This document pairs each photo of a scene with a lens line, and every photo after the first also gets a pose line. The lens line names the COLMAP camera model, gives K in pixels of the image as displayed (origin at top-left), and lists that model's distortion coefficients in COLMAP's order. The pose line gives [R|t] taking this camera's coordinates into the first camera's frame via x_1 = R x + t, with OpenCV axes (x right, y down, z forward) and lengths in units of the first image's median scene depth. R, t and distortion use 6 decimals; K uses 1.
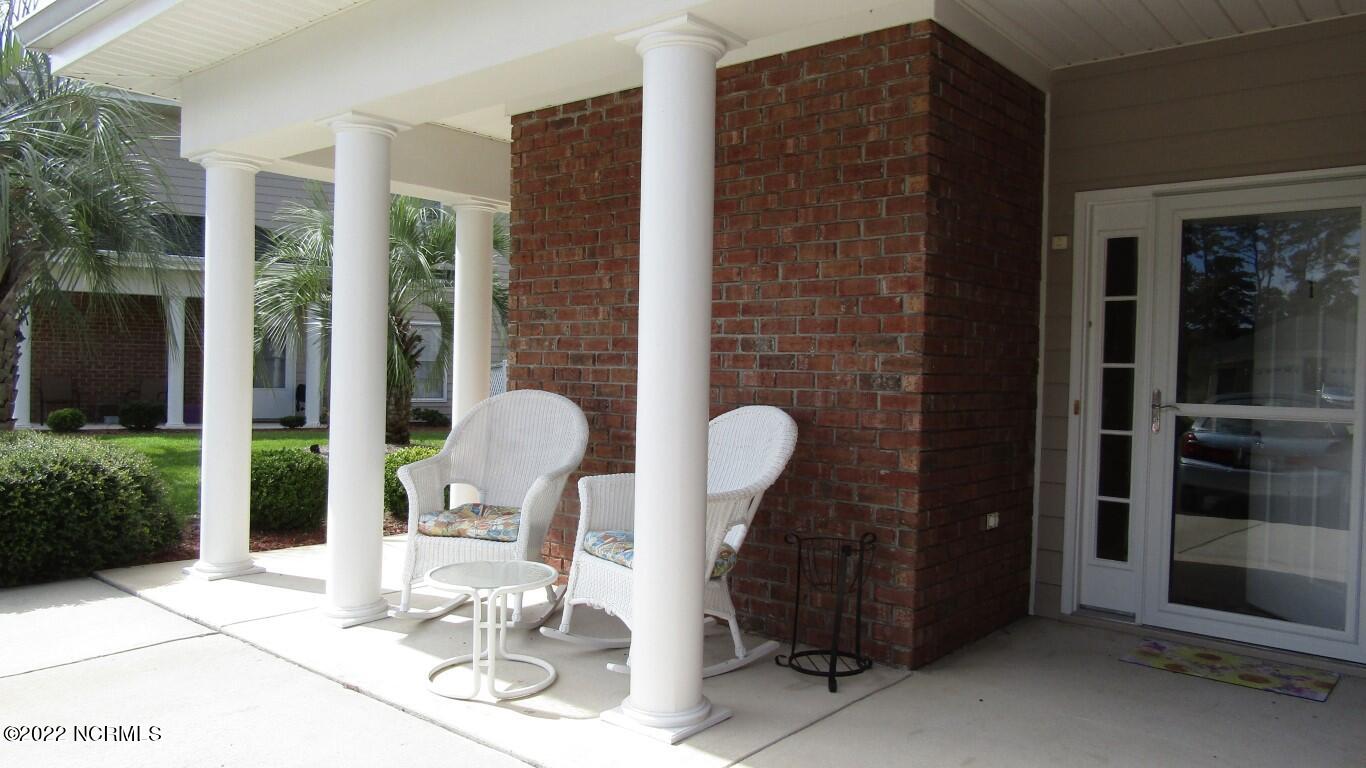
lens RADIAL K [[964.0, 0, 680.1], [0, 964.0, 386.1], [0, 0, 1]] dist [-0.019955, 0.013955]
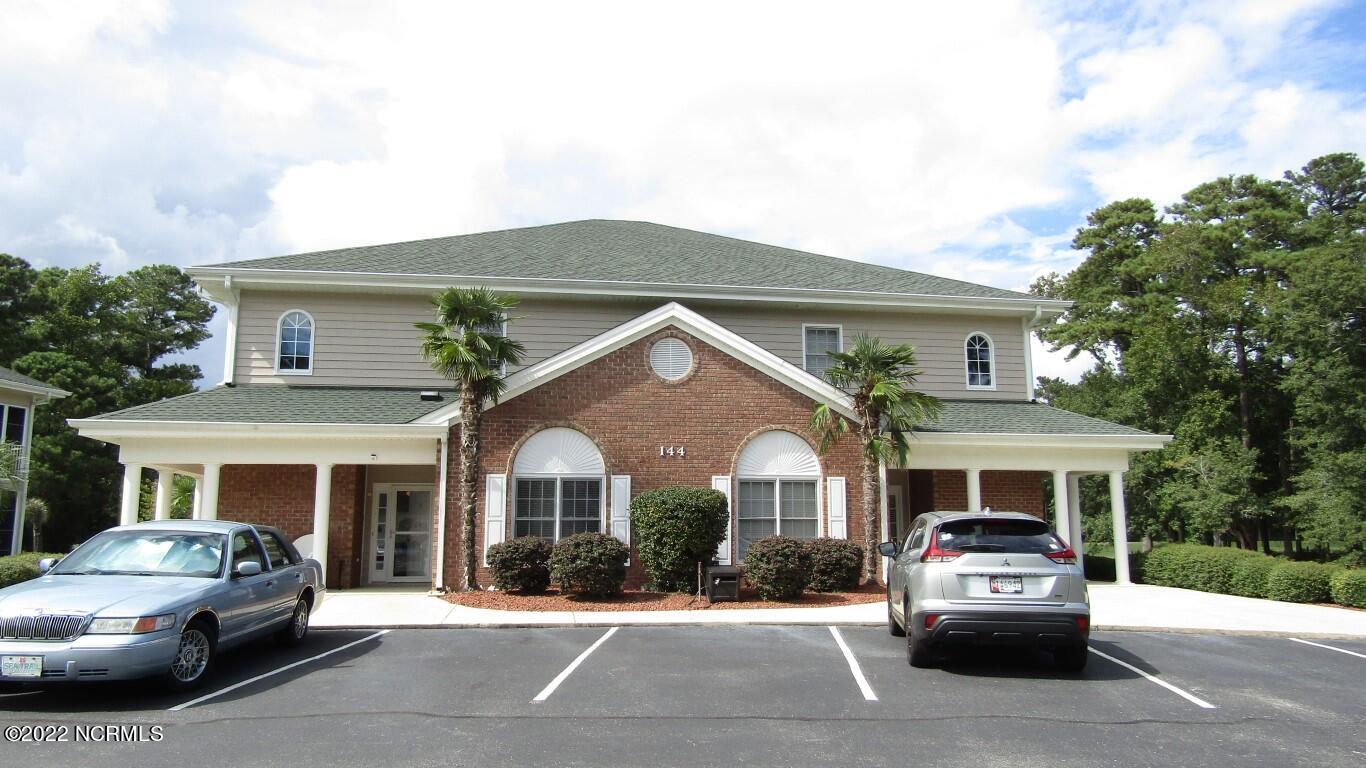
lens RADIAL K [[964.0, 0, 681.2], [0, 964.0, 383.3], [0, 0, 1]] dist [-0.019955, 0.013955]
pose [[0.638133, 0.089252, 0.764735, -2.070431], [0.037508, 0.988475, -0.146663, 0.042383], [-0.769012, 0.122275, 0.627431, -2.856734]]
